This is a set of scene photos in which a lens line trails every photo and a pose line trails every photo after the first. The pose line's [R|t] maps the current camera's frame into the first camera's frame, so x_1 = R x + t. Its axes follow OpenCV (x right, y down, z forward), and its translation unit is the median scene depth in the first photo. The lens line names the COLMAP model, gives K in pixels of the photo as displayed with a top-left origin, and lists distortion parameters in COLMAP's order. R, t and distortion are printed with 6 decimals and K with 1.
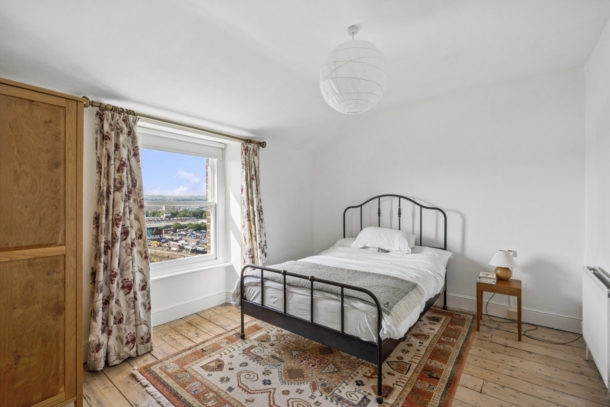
lens RADIAL K [[275.9, 0, 301.2], [0, 275.9, 203.8], [0, 0, 1]] dist [-0.002302, 0.001083]
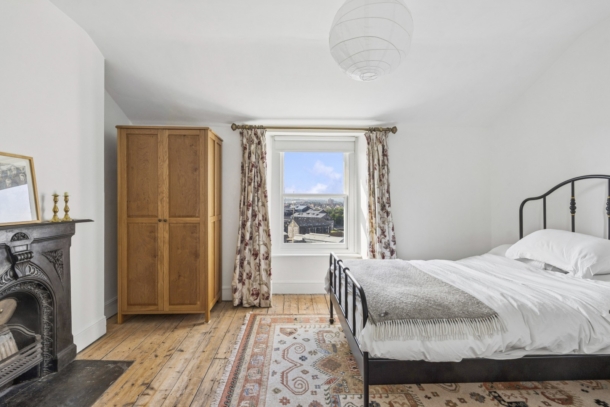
lens RADIAL K [[292.6, 0, 300.0], [0, 292.6, 204.2], [0, 0, 1]] dist [0.006269, 0.001210]
pose [[0.642731, 0.006392, -0.766065, 0.629616], [-0.005030, 0.999979, 0.004124, 0.041885], [0.766075, 0.001202, 0.642750, 0.227503]]
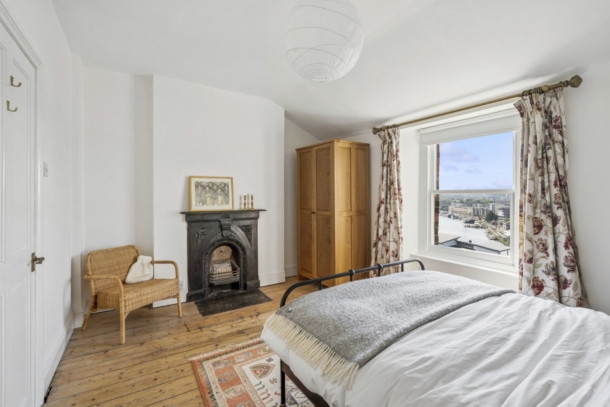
lens RADIAL K [[275.9, 0, 309.4], [0, 275.9, 197.4], [0, 0, 1]] dist [-0.002302, 0.001083]
pose [[-0.299909, 0.003224, -0.953962, 0.848511], [-0.004208, 0.999980, 0.004703, 0.022212], [0.953959, 0.005425, -0.299889, 1.036936]]
